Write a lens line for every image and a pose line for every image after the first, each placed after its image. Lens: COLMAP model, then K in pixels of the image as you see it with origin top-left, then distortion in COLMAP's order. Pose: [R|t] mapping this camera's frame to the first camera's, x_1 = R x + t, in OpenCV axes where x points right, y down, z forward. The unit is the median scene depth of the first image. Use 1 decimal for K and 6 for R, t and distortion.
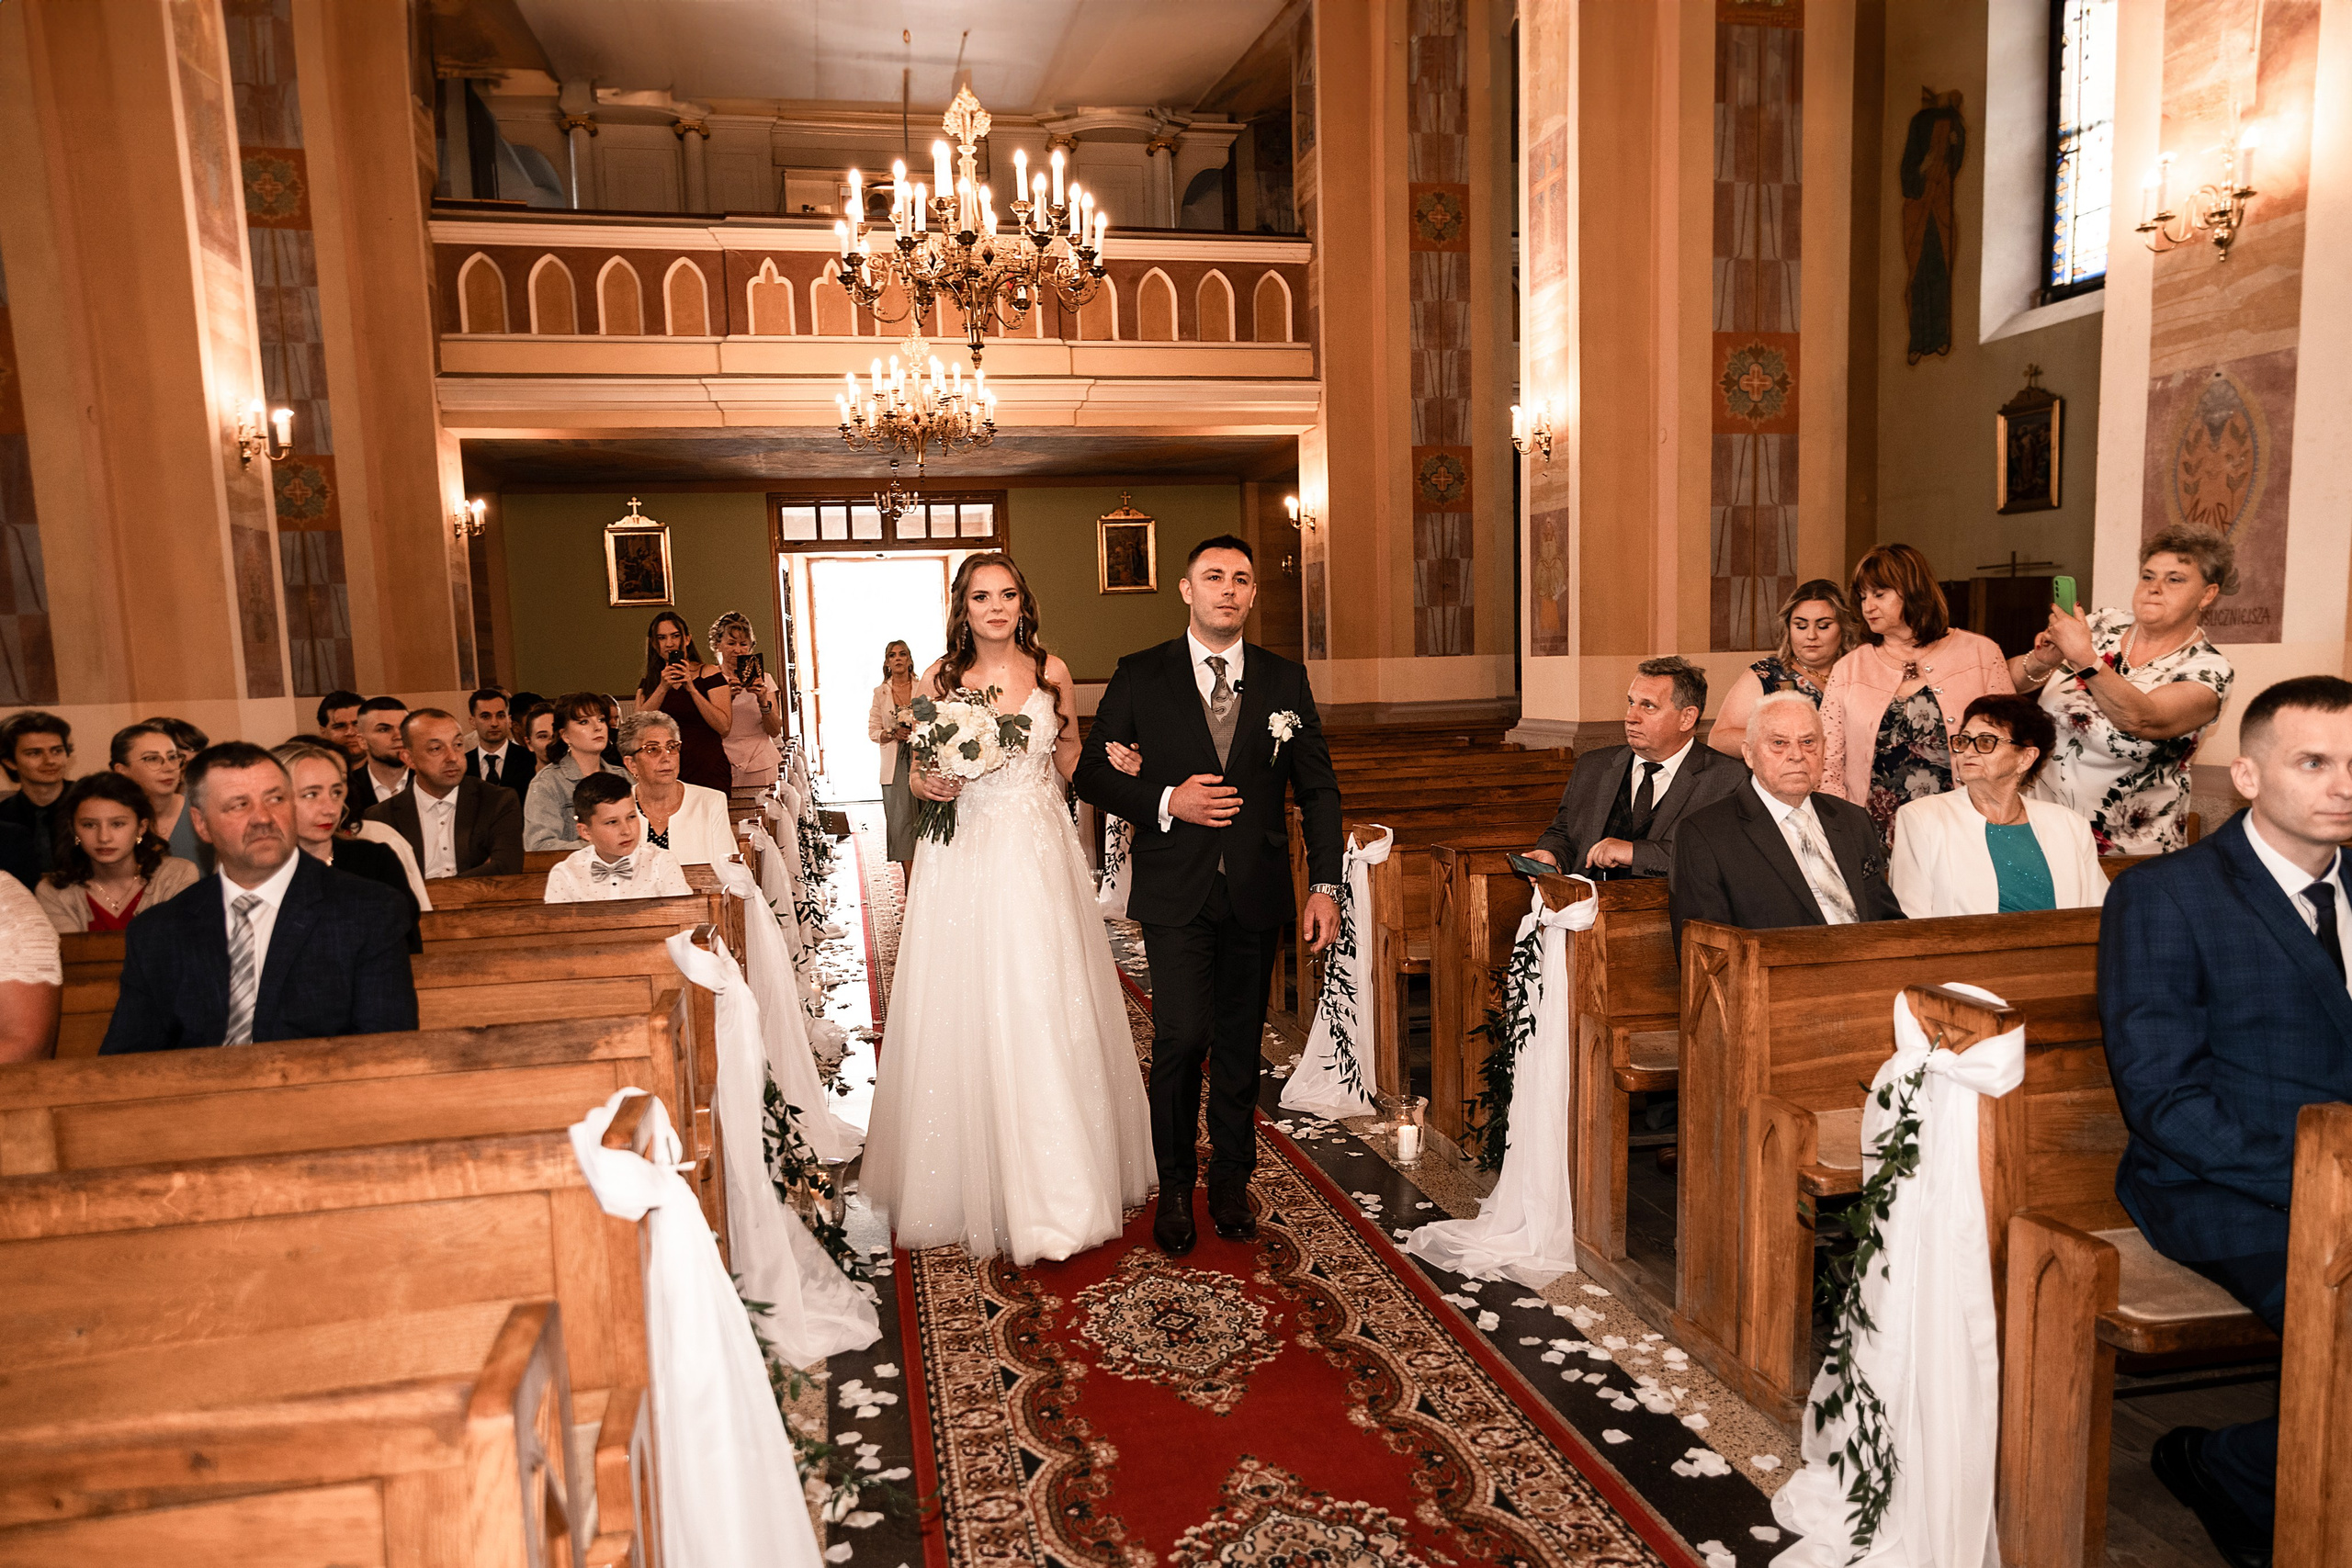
lens RADIAL K [[1623.6, 0, 1173.0], [0, 1623.6, 859.8], [0, 0, 1]] dist [-0.040468, 0.055071]
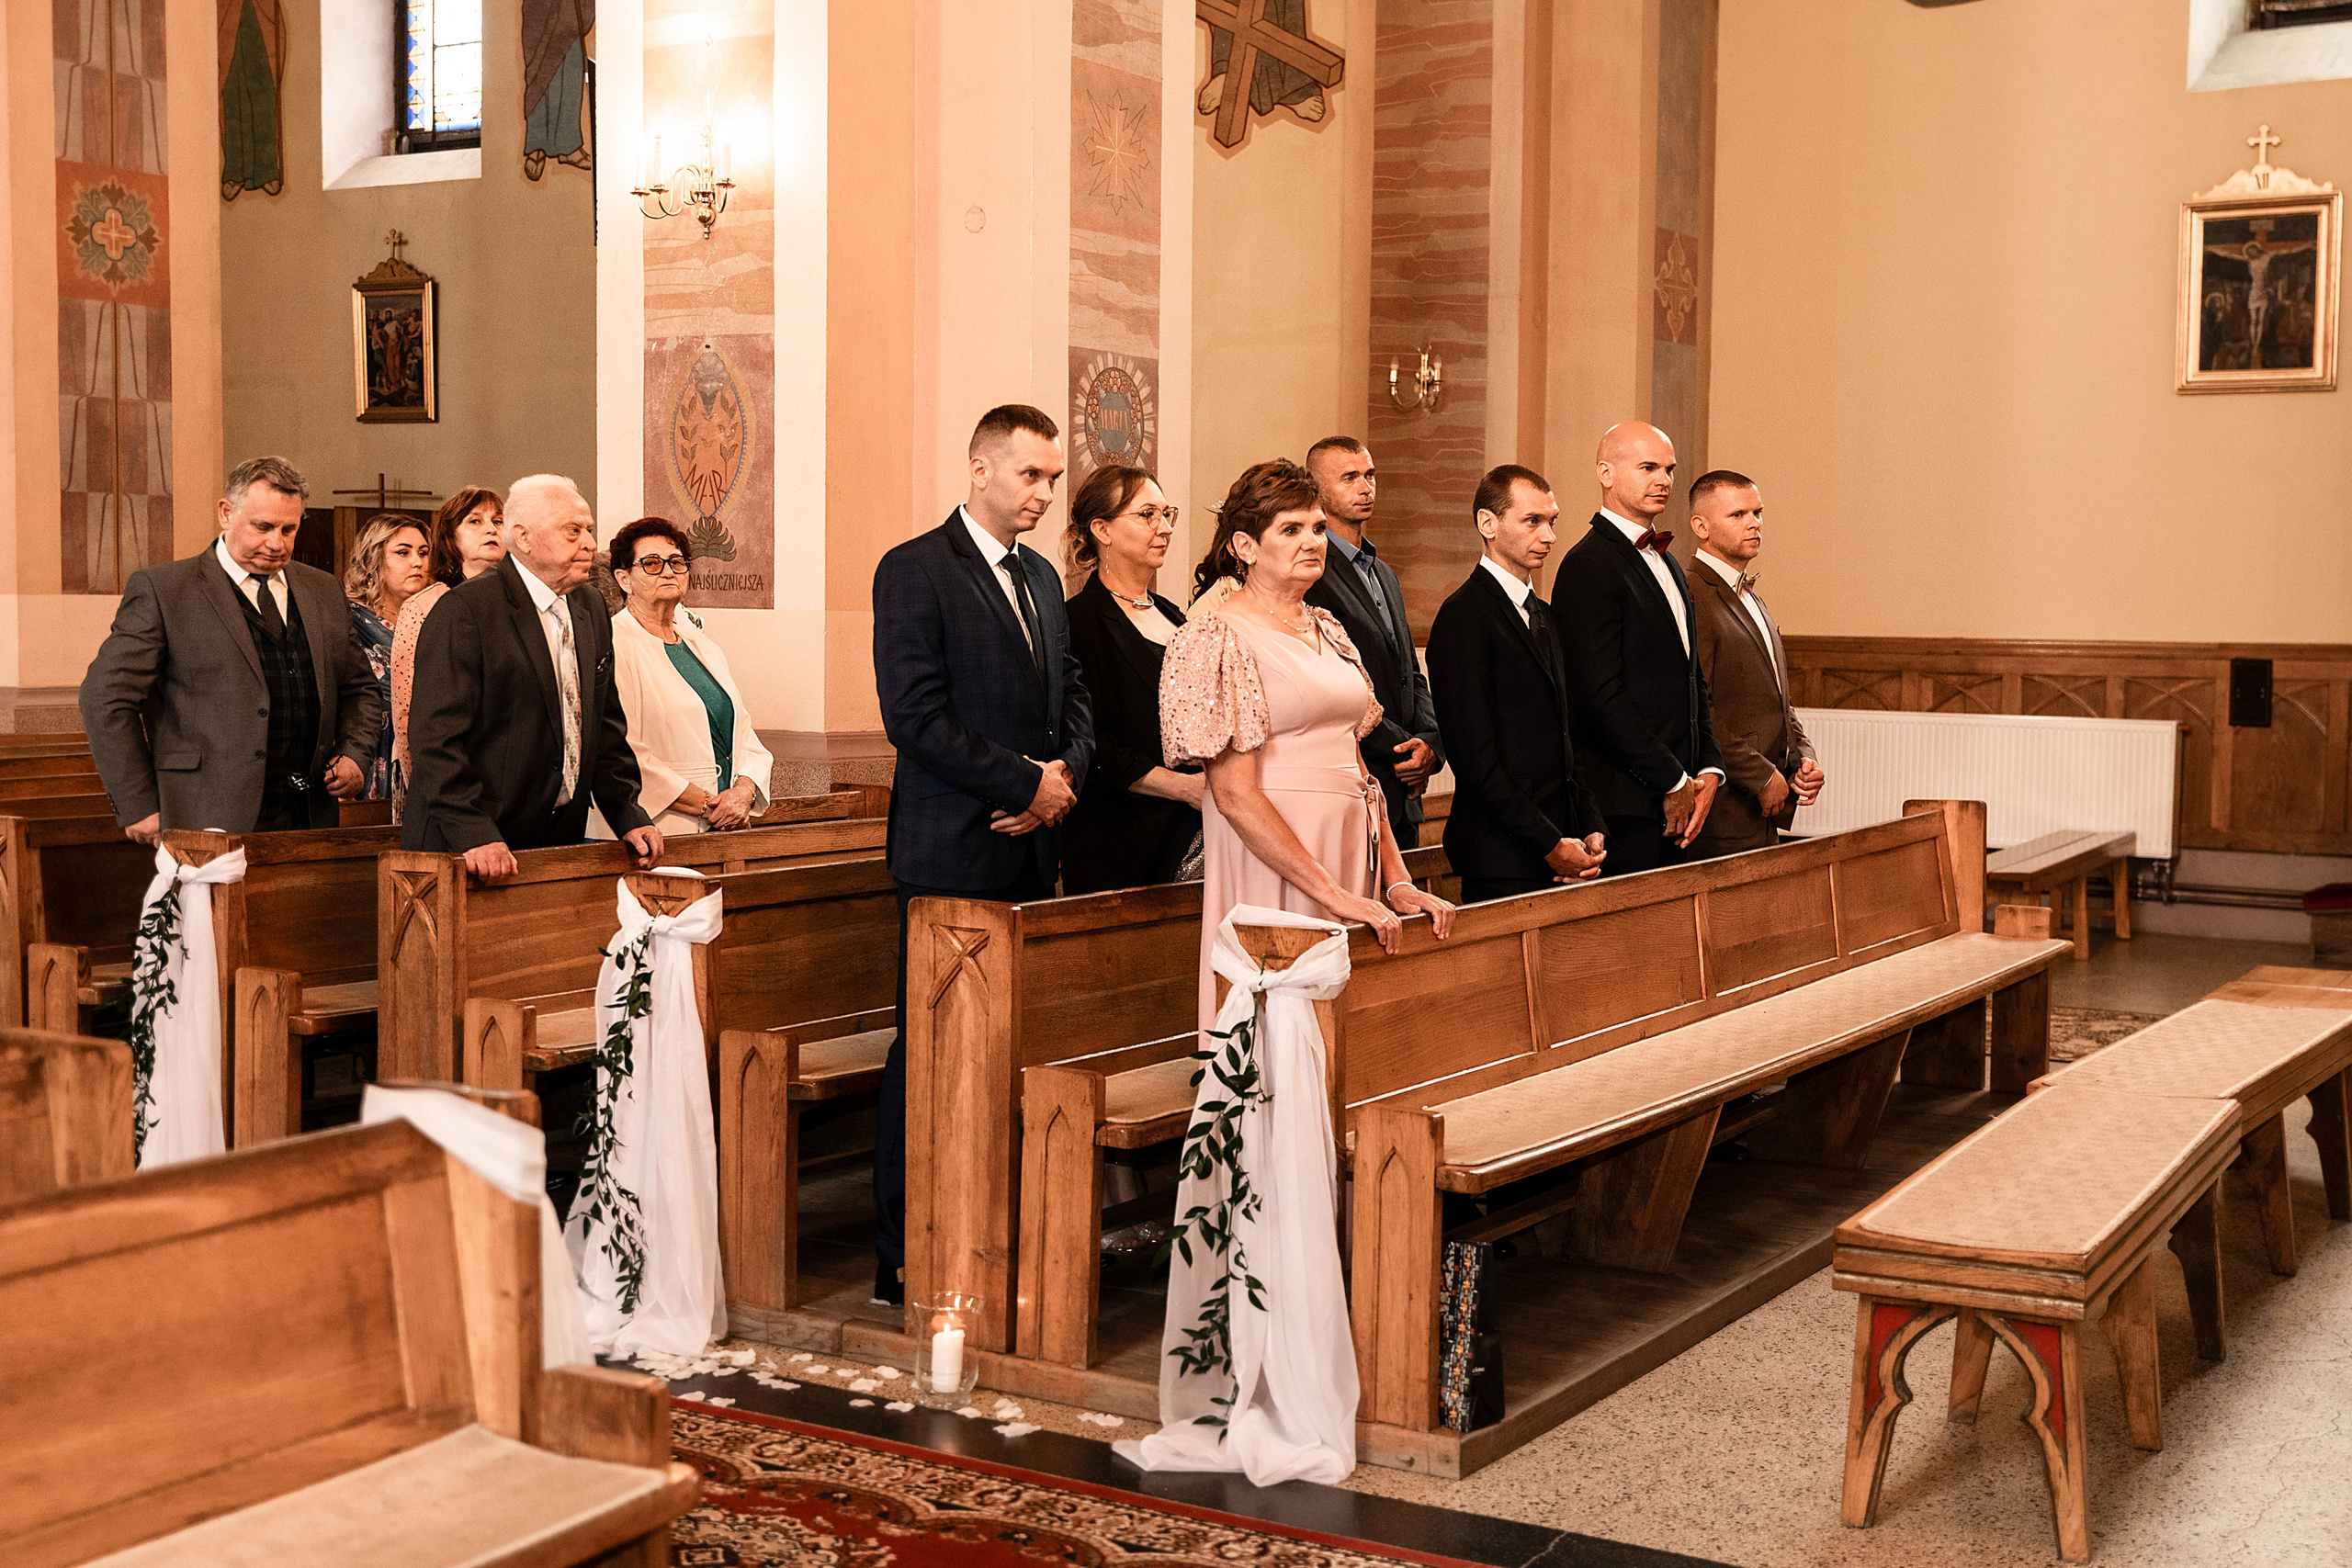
lens RADIAL K [[2827.6, 0, 1176.0], [0, 2827.6, 784.0], [0, 0, 1]] dist [0.003231, 0.034696]
pose [[0.696421, -0.008880, 0.717579, -0.424529], [0.053302, 0.997802, -0.039382, 0.061263], [-0.715652, 0.065674, 0.695363, -0.431114]]
